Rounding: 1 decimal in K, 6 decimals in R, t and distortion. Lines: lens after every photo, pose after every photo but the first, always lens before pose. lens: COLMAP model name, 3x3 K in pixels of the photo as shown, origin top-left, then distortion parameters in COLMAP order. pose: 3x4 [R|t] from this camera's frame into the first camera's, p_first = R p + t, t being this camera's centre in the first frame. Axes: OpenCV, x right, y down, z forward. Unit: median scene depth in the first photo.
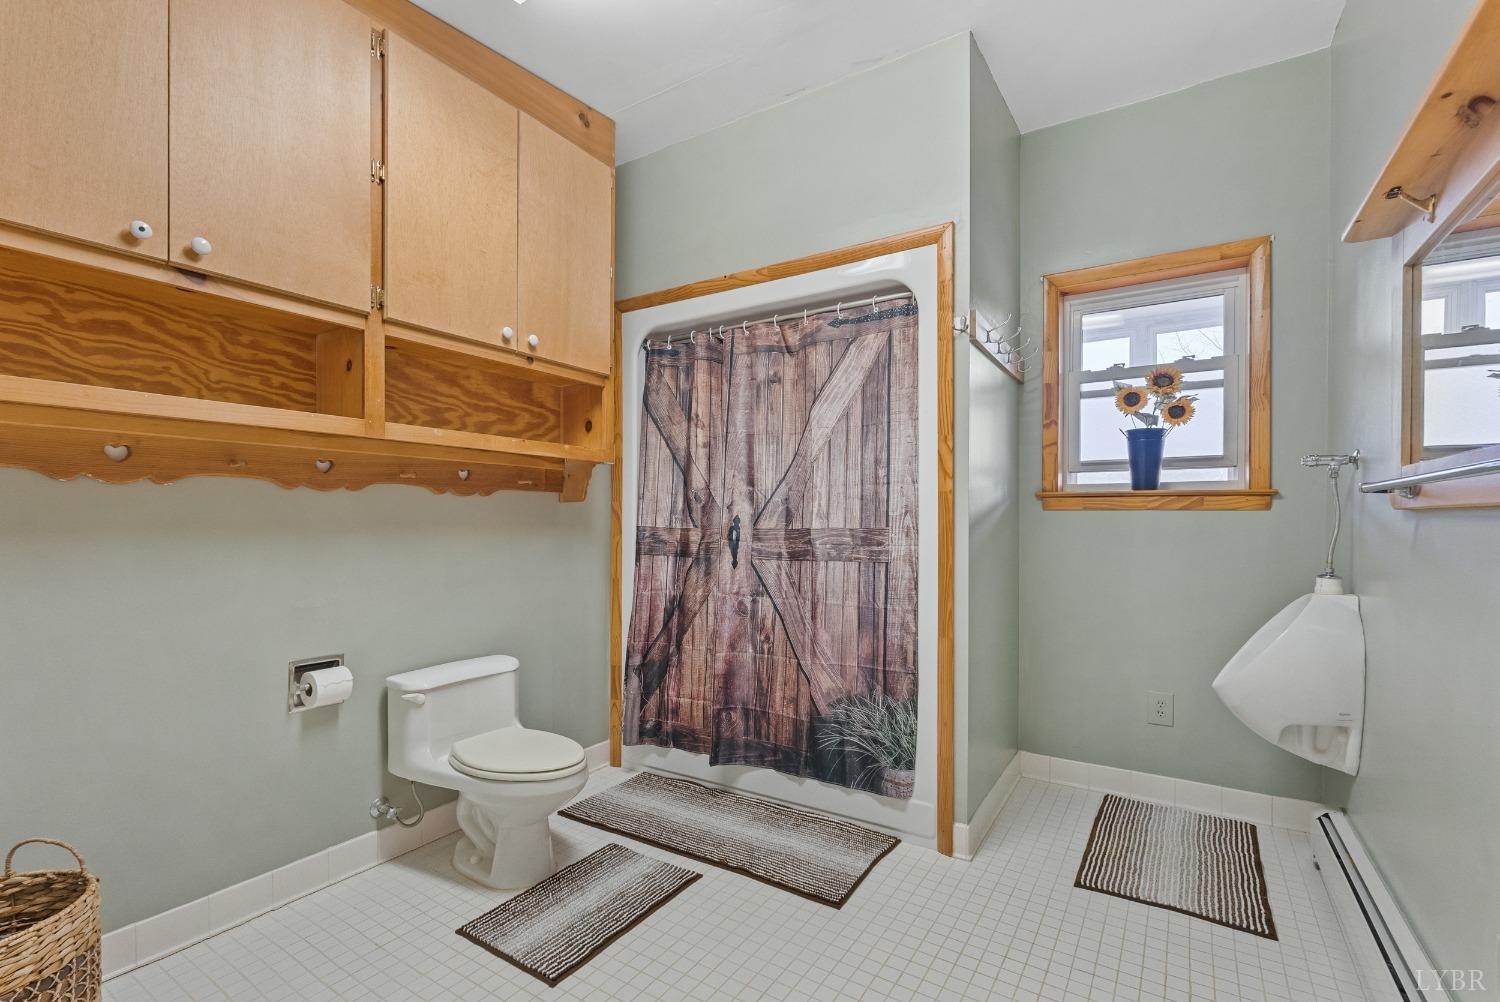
lens RADIAL K [[676.9, 0, 752.5], [0, 676.9, 512.4], [0, 0, 1]] dist [-0.001269, 0.000258]
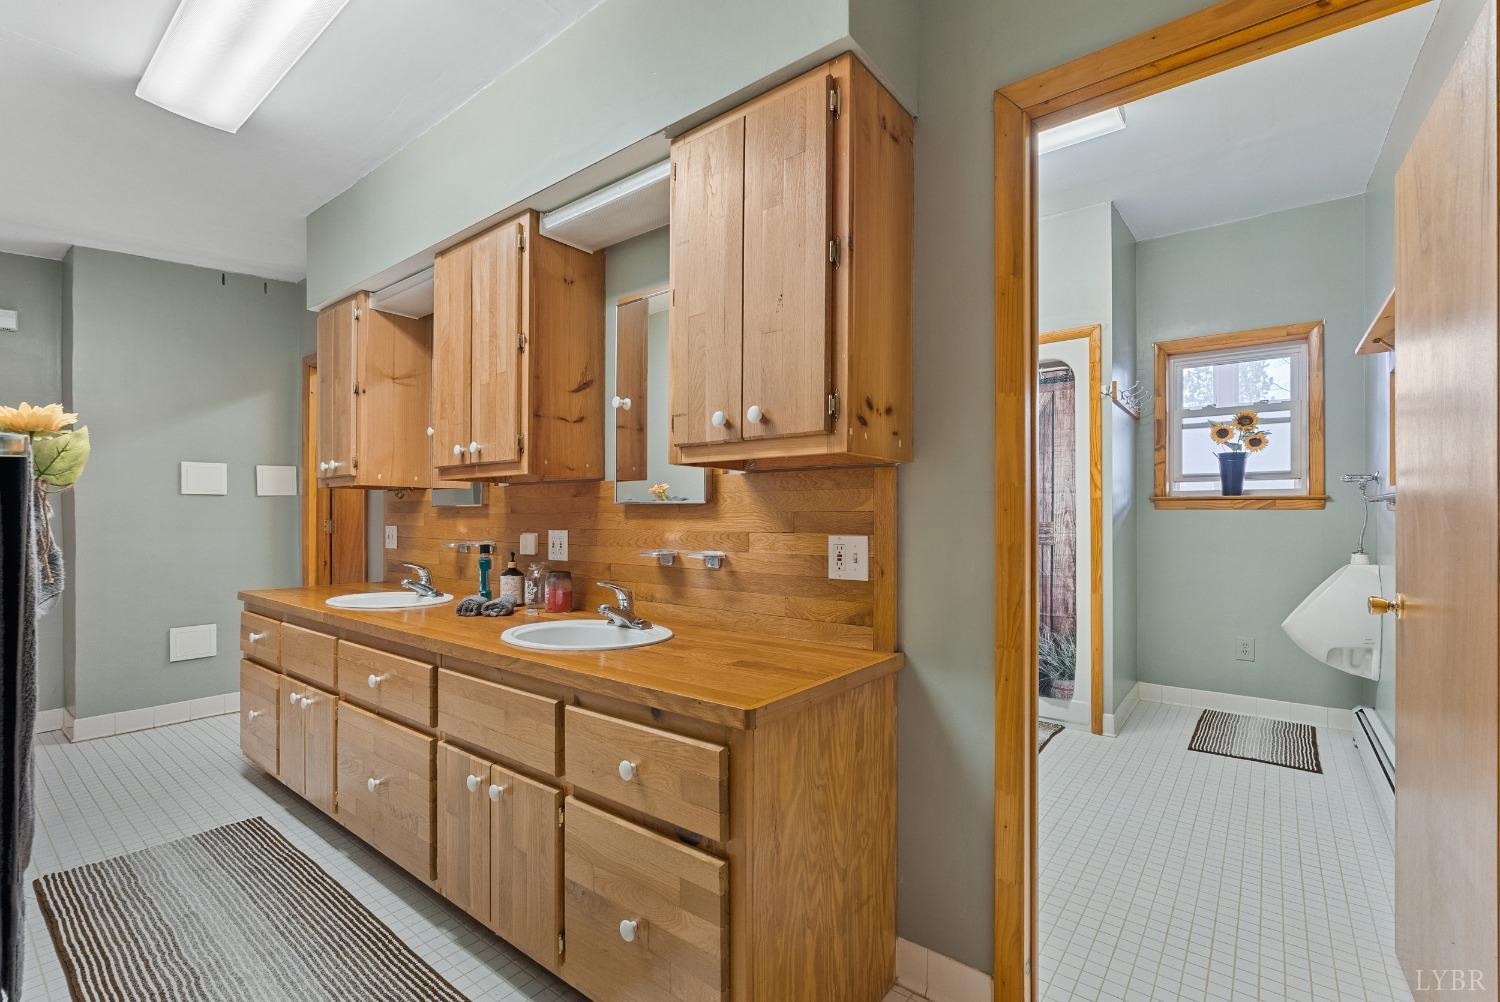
lens RADIAL K [[676.9, 0, 747.5], [0, 676.9, 502.7], [0, 0, 1]] dist [-0.001269, 0.000258]
pose [[0.996057, -0.002641, -0.088672, -0.339726], [0.001966, 0.999968, -0.007701, -0.009472], [0.088690, 0.007496, 0.996031, -0.557360]]
